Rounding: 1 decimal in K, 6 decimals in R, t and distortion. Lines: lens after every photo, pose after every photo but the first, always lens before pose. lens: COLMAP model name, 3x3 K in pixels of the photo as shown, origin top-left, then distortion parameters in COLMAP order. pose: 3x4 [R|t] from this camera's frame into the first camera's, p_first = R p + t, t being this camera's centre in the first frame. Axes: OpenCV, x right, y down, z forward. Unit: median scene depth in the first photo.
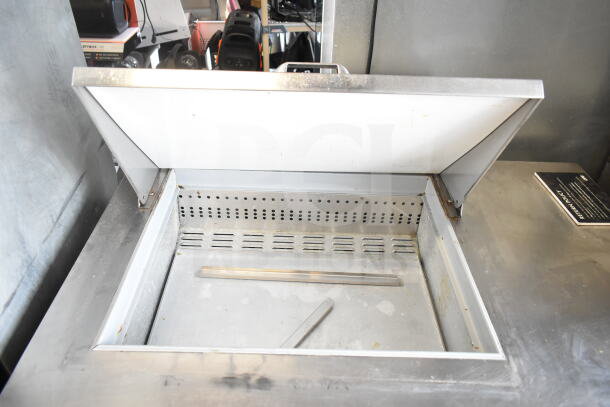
lens RADIAL K [[463.5, 0, 305.0], [0, 463.5, 203.5], [0, 0, 1]] dist [-0.036578, 0.002665]
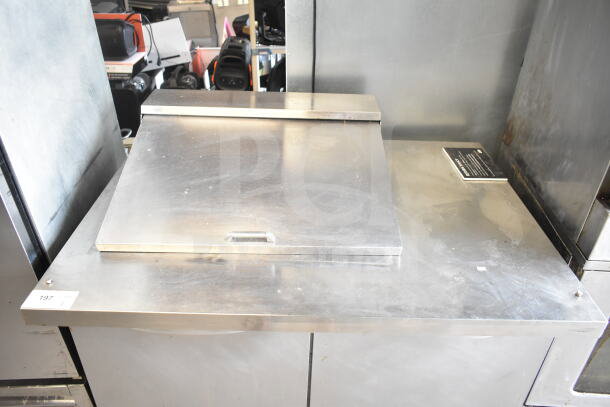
lens RADIAL K [[463.5, 0, 305.0], [0, 463.5, 203.5], [0, 0, 1]] dist [-0.036578, 0.002665]
pose [[0.999944, -0.003373, -0.010024, 0.048369], [0.002752, 0.998113, -0.061339, 0.069113], [0.010212, 0.061308, 0.998067, -0.126046]]
